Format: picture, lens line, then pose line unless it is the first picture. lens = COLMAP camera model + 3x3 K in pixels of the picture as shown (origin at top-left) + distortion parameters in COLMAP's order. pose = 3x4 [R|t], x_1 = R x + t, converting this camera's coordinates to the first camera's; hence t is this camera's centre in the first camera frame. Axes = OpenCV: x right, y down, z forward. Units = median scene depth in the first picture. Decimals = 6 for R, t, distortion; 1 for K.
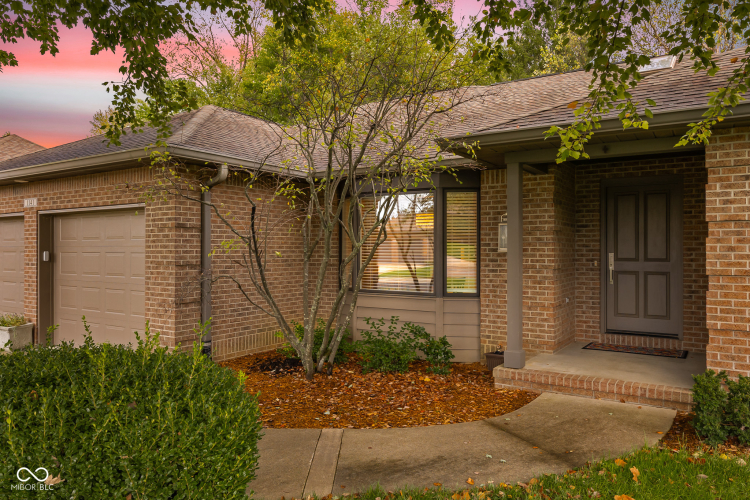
lens RADIAL K [[383.3, 0, 374.5], [0, 383.3, 248.3], [0, 0, 1]] dist [0.001906, 0.000268]
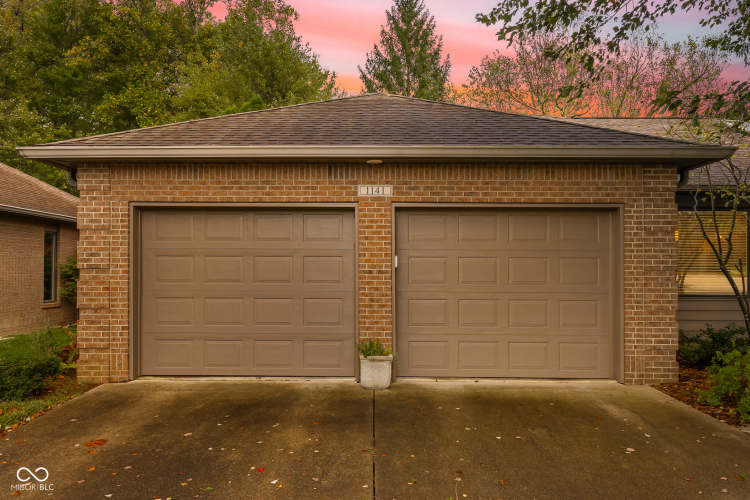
lens RADIAL K [[323.6, 0, 374.9], [0, 323.6, 256.1], [0, 0, 1]] dist [-0.003740, -0.000338]
pose [[0.921223, 0.012690, 0.388829, -1.189670], [-0.011232, 0.999919, -0.006022, 0.016203], [-0.388874, 0.001180, 0.921290, 0.420023]]
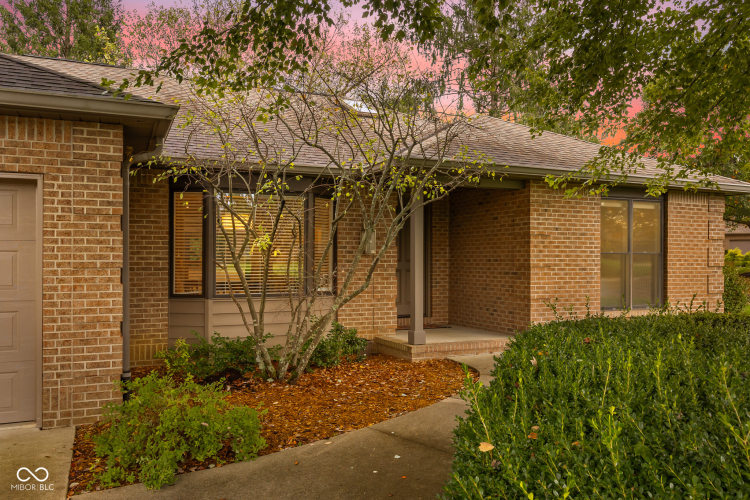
lens RADIAL K [[380.9, 0, 374.6], [0, 380.9, 253.7], [0, 0, 1]] dist [-0.004420, -0.000823]
pose [[0.766085, 0.005052, 0.642719, -0.472584], [-0.007621, 0.999970, 0.001224, 0.009866], [-0.642694, -0.005836, 0.766101, 0.110335]]
